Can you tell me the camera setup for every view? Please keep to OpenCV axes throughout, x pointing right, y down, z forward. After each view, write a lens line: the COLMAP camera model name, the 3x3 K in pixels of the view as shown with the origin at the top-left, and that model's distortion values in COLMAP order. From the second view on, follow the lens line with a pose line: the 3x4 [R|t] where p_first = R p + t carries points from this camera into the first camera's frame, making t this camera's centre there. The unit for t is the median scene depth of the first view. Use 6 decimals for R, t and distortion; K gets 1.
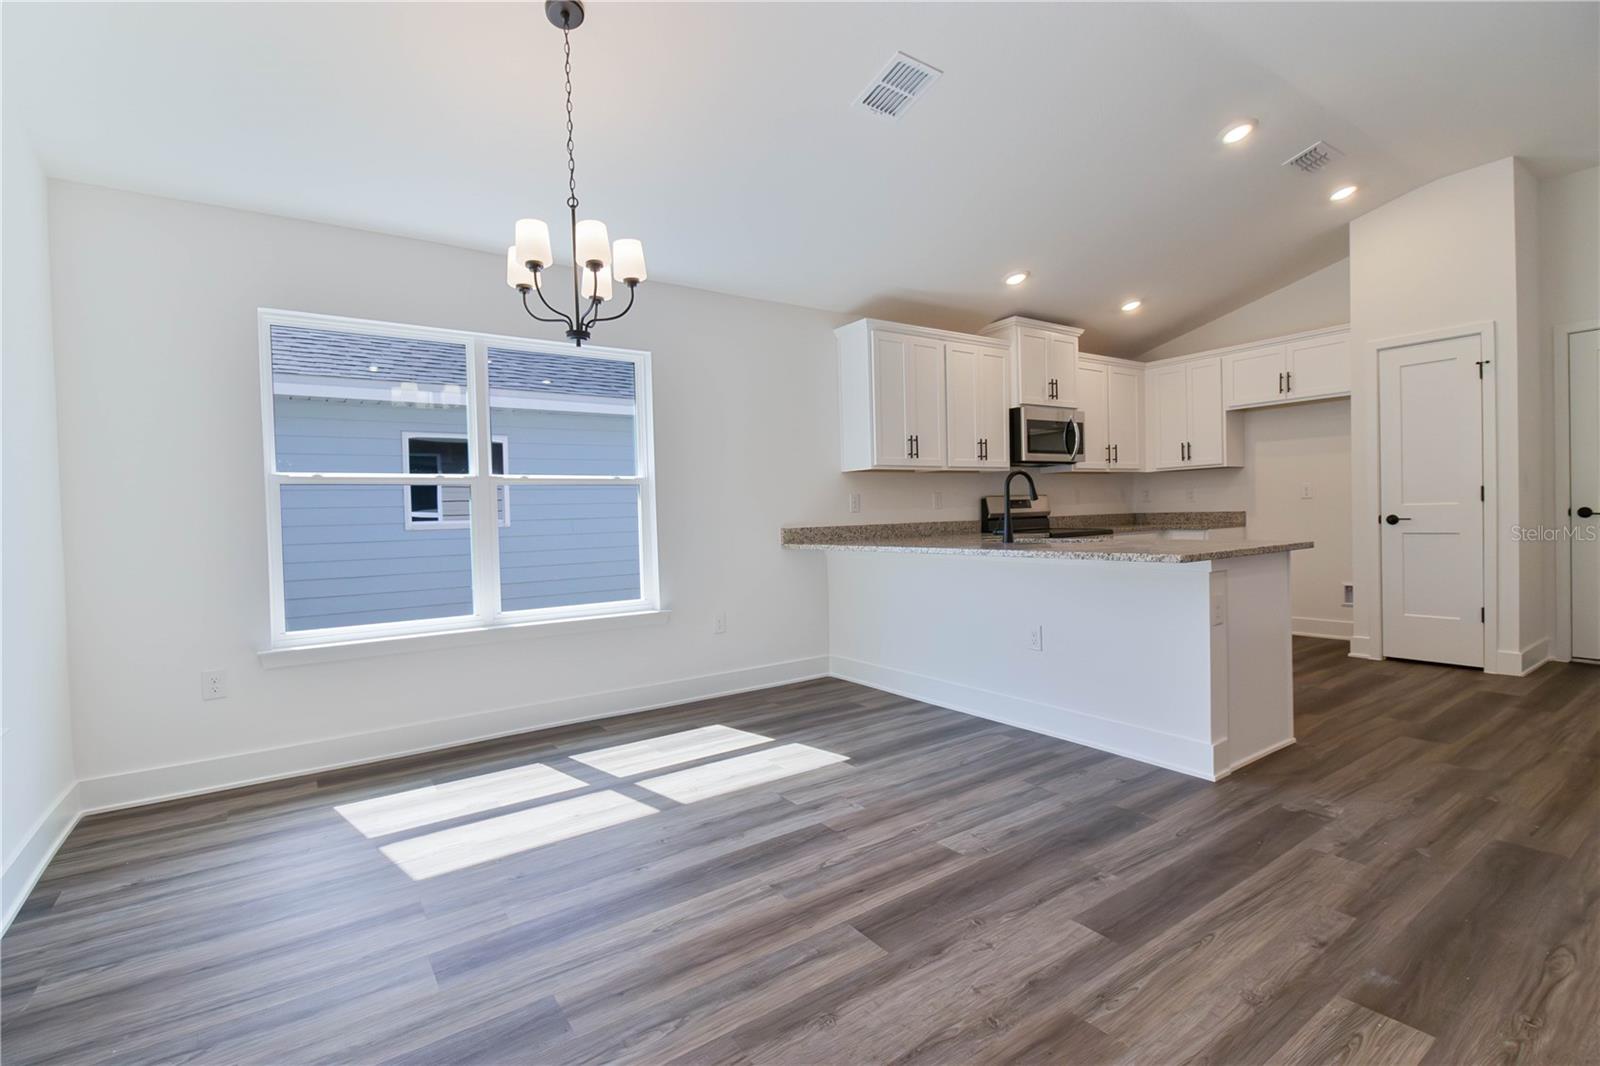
lens RADIAL K [[740.8, 0, 804.9], [0, 740.8, 526.7], [0, 0, 1]] dist [0.016725, -0.010279]
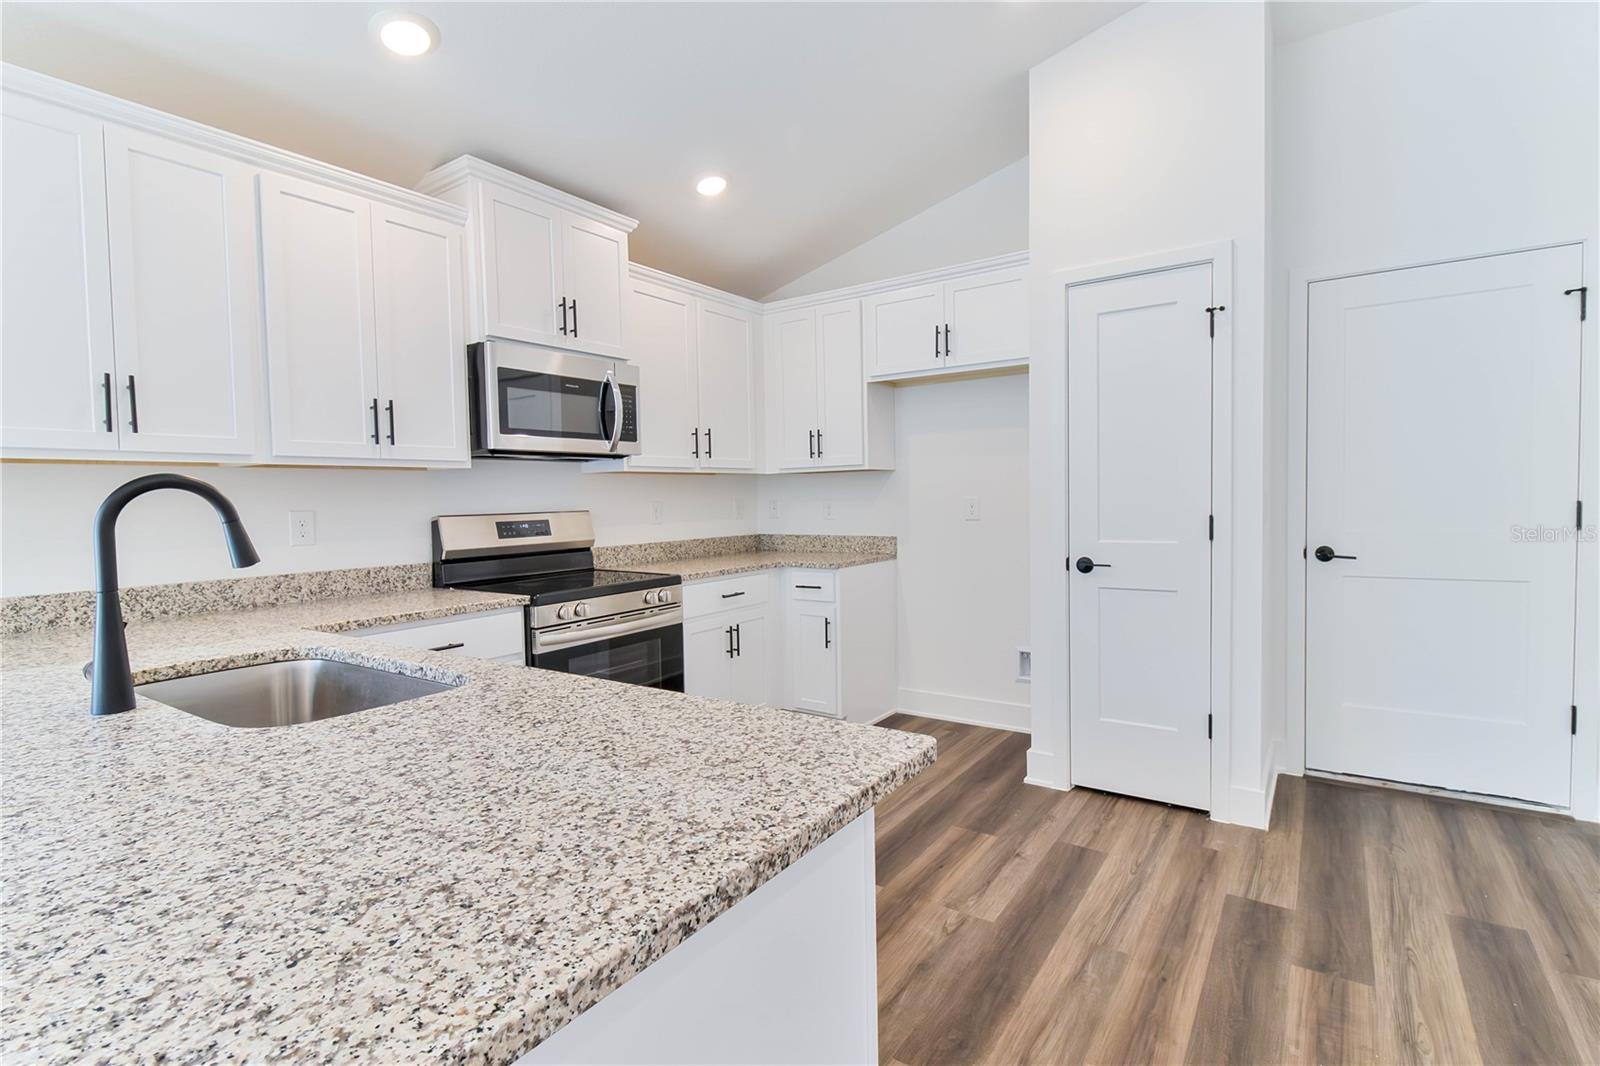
lens RADIAL K [[740.8, 0, 811.4], [0, 740.8, 527.0], [0, 0, 1]] dist [0.016725, -0.010279]
pose [[0.937842, -0.003137, 0.347048, 0.308317], [-0.001441, 0.999915, 0.012933, -0.040529], [-0.347059, -0.012629, 0.937758, 0.427528]]
